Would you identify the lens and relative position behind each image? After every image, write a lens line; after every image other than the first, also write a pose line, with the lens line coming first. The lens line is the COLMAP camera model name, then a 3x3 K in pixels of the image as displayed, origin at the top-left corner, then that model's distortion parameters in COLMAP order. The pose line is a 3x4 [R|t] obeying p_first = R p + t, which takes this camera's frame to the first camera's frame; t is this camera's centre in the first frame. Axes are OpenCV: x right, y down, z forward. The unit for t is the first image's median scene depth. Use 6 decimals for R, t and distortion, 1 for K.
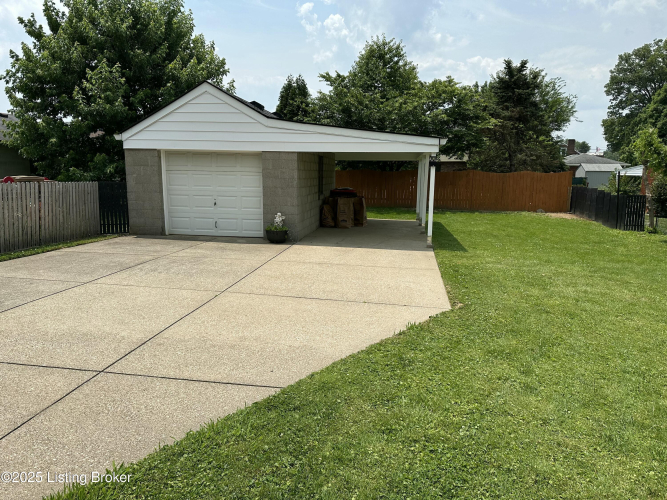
lens RADIAL K [[460.0, 0, 336.1], [0, 460.0, 257.3], [0, 0, 1]] dist [0.052900, -0.068418]
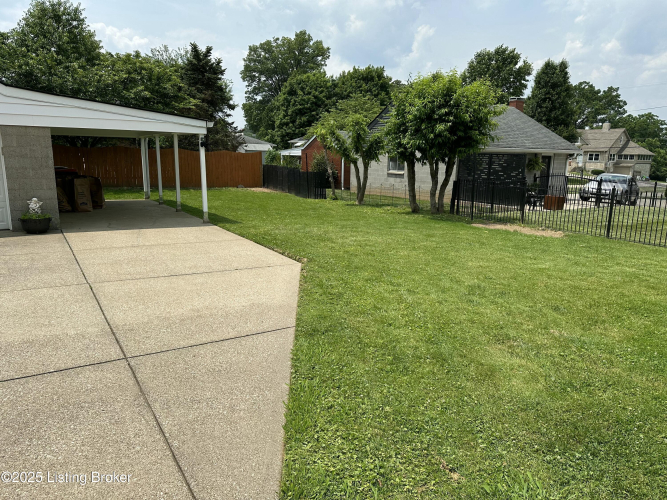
lens RADIAL K [[460.0, 0, 336.1], [0, 460.0, 257.3], [0, 0, 1]] dist [0.052900, -0.068418]
pose [[0.750175, -0.136009, 0.647101, -0.152806], [0.103164, 0.990708, 0.088632, -0.003130], [-0.653142, 0.000268, 0.757235, -0.014367]]
